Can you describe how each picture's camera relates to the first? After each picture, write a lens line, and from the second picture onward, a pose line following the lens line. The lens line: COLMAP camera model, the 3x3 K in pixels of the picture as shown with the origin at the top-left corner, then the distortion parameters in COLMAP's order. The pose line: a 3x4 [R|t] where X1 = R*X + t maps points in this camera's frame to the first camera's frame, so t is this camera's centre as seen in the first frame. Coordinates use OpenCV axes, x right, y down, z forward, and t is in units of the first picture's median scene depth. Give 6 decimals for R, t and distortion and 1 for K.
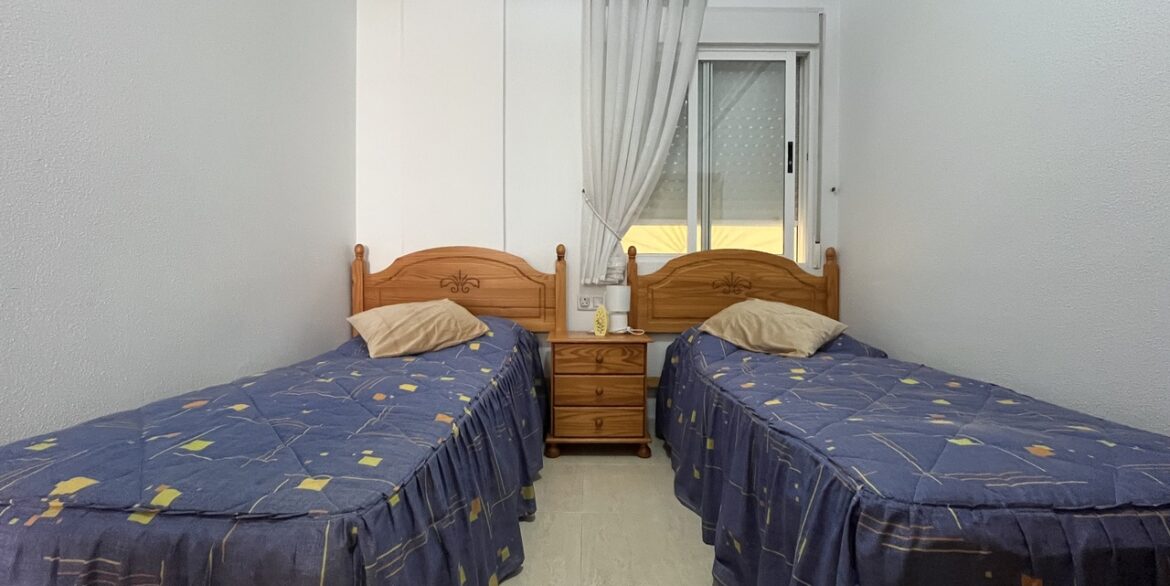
lens RADIAL K [[476.7, 0, 588.6], [0, 476.7, 291.0], [0, 0, 1]] dist [-0.002593, -0.000672]
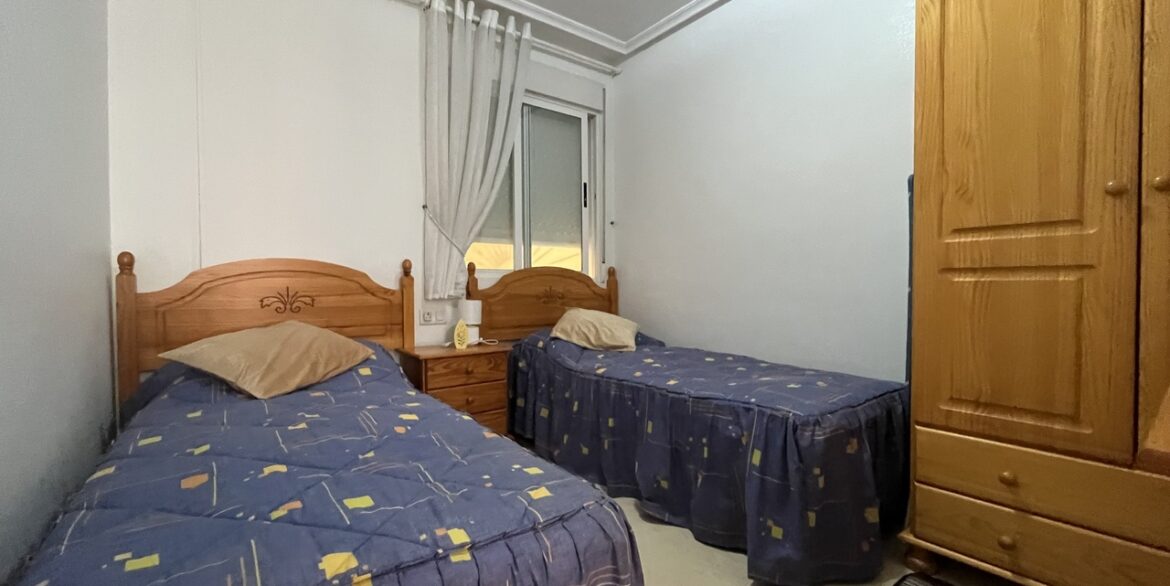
lens RADIAL K [[476.7, 0, 584.6], [0, 476.7, 290.7], [0, 0, 1]] dist [-0.002593, -0.000672]
pose [[0.791780, -0.014396, 0.610637, -0.369601], [0.015615, 0.999873, 0.003325, -0.030645], [-0.610607, 0.006902, 0.791904, -0.002916]]
